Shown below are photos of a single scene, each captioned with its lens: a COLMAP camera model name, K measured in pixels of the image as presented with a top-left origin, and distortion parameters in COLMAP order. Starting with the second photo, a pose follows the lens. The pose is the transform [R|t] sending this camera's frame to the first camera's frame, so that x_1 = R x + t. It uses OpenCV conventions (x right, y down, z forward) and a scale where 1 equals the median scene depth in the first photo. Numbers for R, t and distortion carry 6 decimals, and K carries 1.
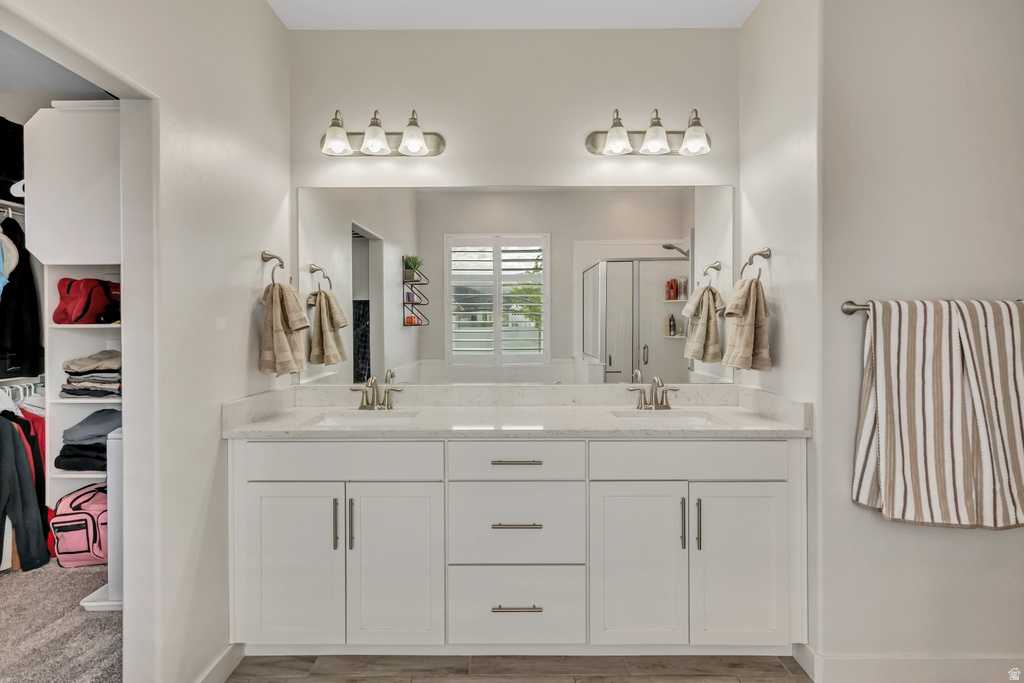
lens RADIAL K [[502.4, 0, 511.9], [0, 502.4, 330.5], [0, 0, 1]] dist [0.003685, 0.001057]
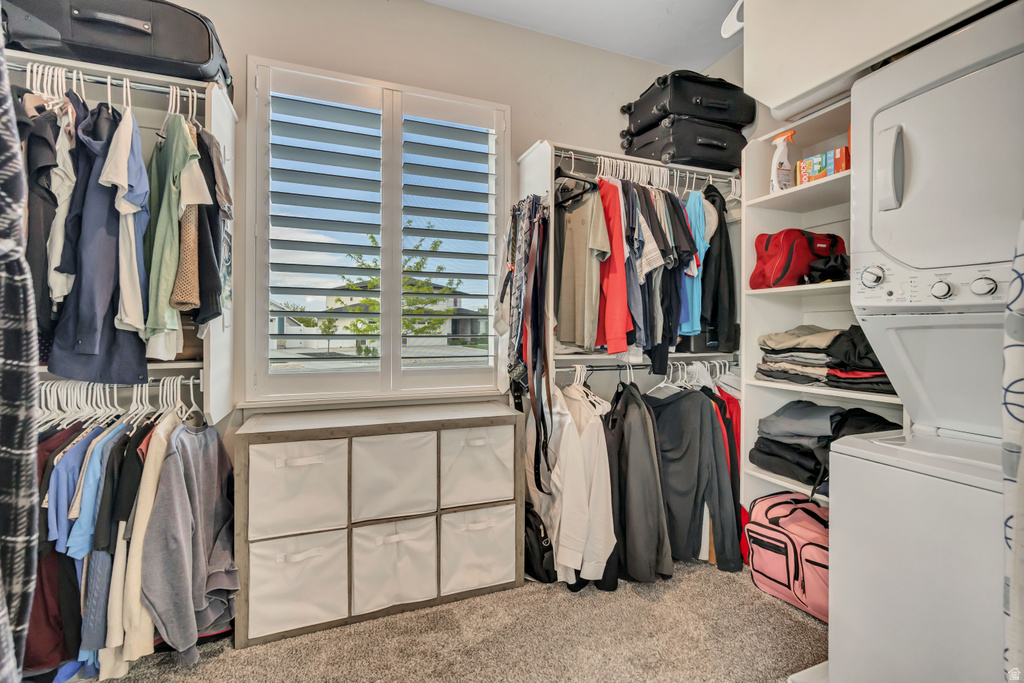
lens RADIAL K [[438.3, 0, 509.0], [0, 438.3, 329.3], [0, 0, 1]] dist [-0.002028, 0.000058]
pose [[0.360435, -0.000526, -0.932784, -0.370086], [-0.013825, 0.999887, -0.005906, 0.061436], [0.932682, 0.015024, 0.360387, 0.360496]]
